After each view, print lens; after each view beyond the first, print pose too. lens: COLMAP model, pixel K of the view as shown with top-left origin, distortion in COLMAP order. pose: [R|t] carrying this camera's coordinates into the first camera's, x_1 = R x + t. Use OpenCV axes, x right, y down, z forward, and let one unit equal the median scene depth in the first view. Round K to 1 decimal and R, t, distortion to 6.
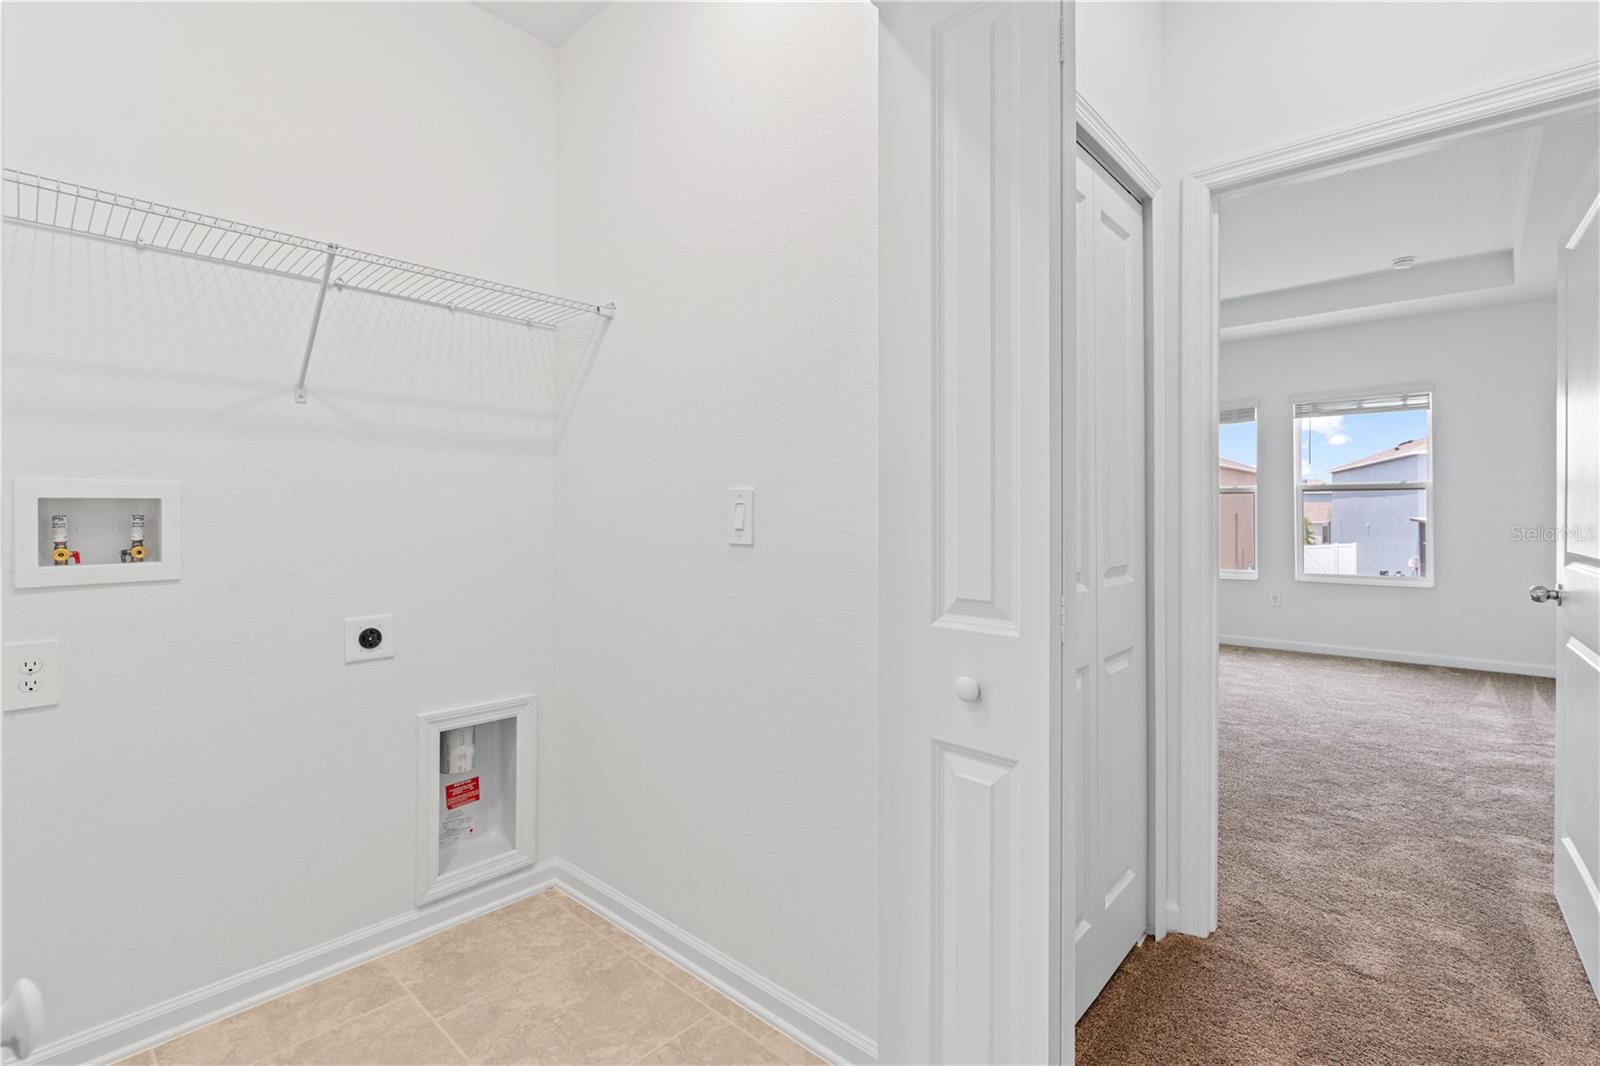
lens RADIAL K [[745.4, 0, 798.4], [0, 745.4, 514.0], [0, 0, 1]] dist [-0.000595, -0.000280]
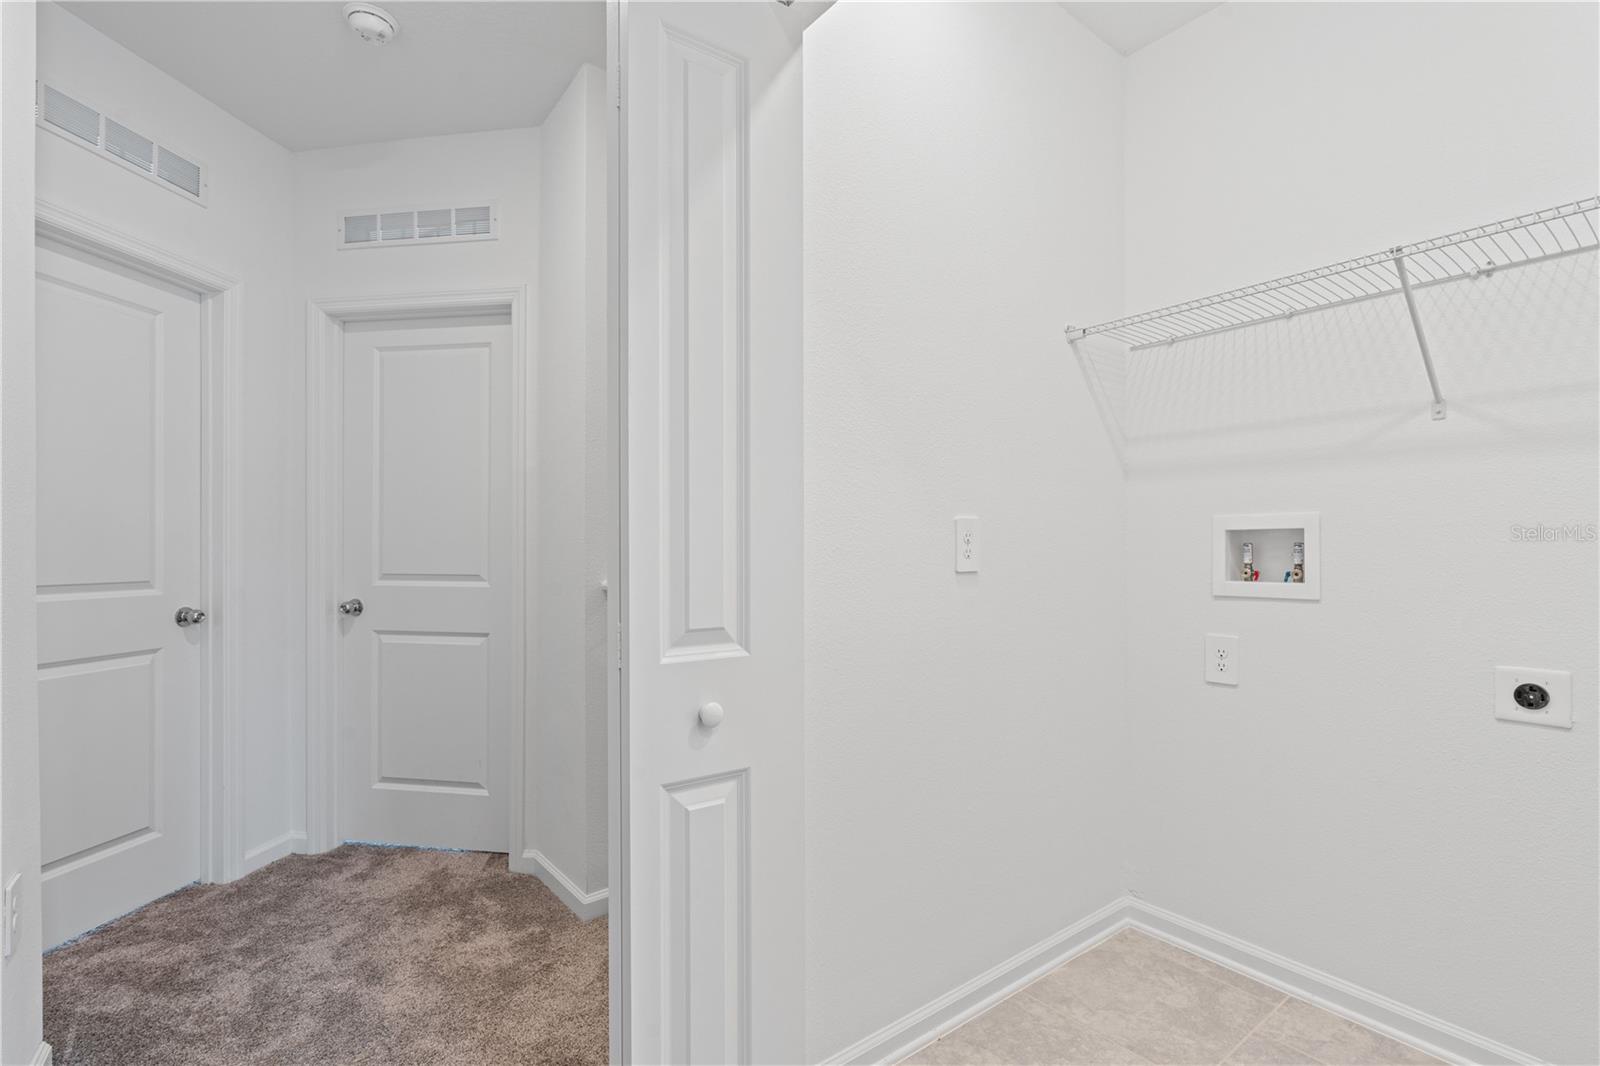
lens RADIAL K [[739.1, 0, 802.8], [0, 739.1, 547.4], [0, 0, 1]] dist [-0.002316, -0.000020]
pose [[-0.179991, 0.006360, -0.983648, 0.403586], [0.004811, 0.999973, 0.005585, -0.001171], [0.983656, -0.003727, -0.180017, 0.442070]]
